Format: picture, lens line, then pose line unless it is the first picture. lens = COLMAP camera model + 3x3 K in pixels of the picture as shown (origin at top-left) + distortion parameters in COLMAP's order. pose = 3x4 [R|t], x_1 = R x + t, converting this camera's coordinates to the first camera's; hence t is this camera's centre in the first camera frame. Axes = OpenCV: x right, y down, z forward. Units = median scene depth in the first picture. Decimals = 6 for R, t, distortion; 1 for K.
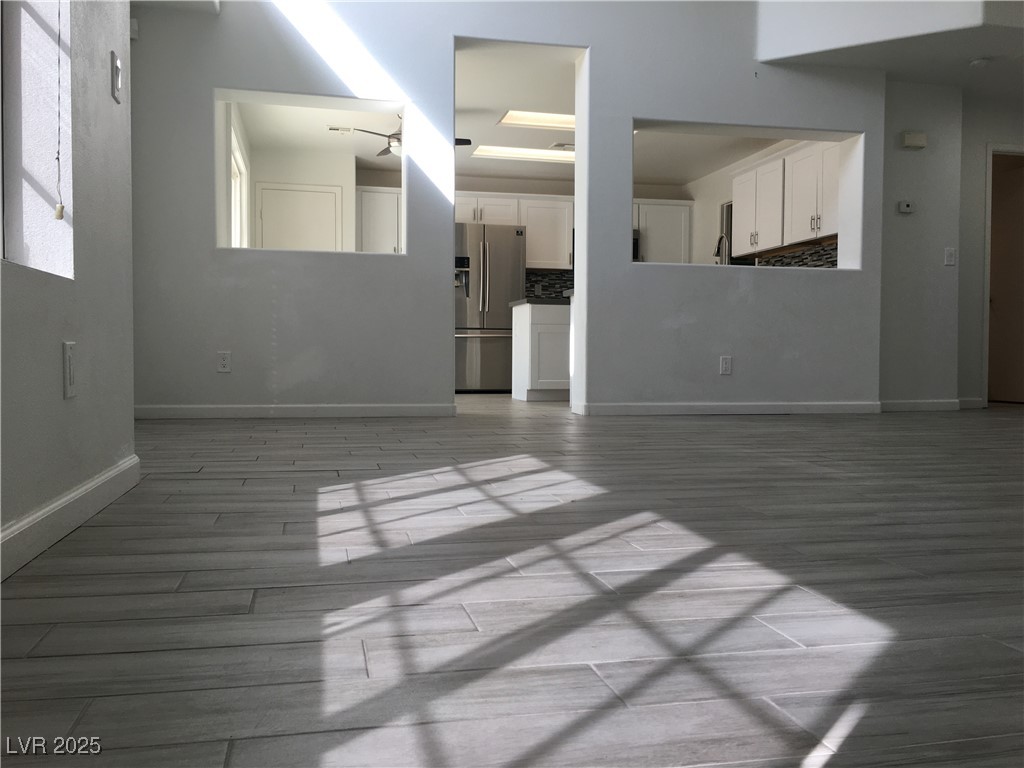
lens RADIAL K [[875.1, 0, 506.1], [0, 875.1, 369.6], [0, 0, 1]] dist [0.081817, -0.098680]
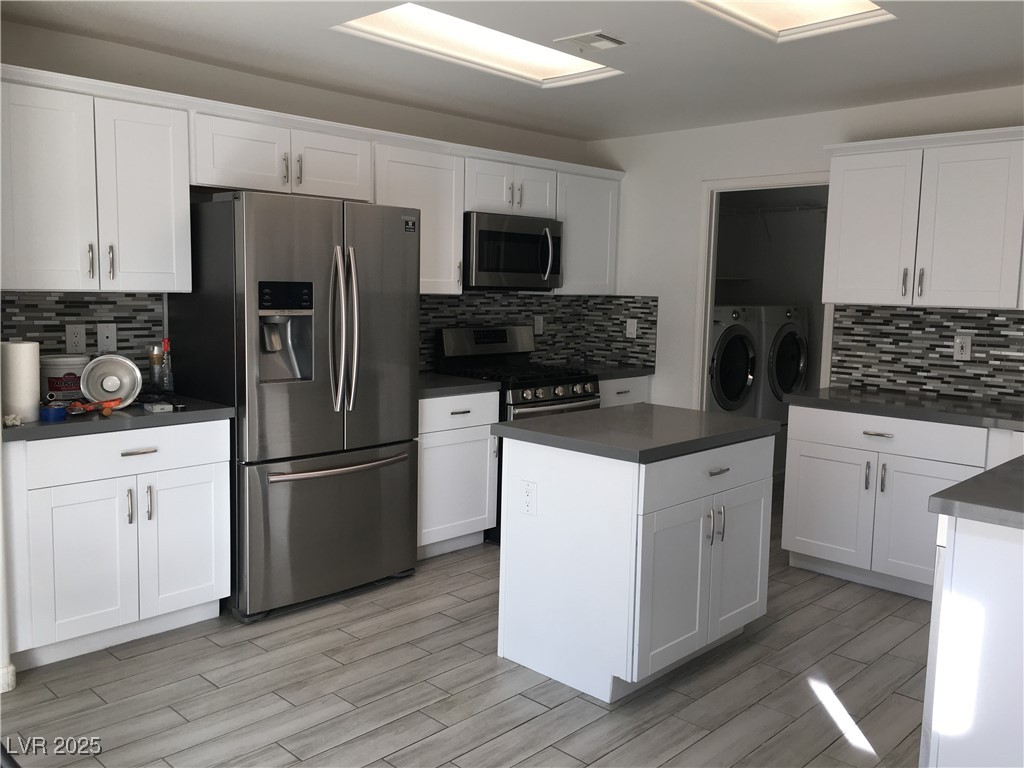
lens RADIAL K [[875.1, 0, 507.9], [0, 875.1, 378.3], [0, 0, 1]] dist [0.081817, -0.098680]
pose [[0.835848, -0.047499, 0.546902, -0.226982], [-0.008049, 0.995082, 0.098727, -0.148277], [-0.548901, -0.086923, 0.831355, 0.718971]]
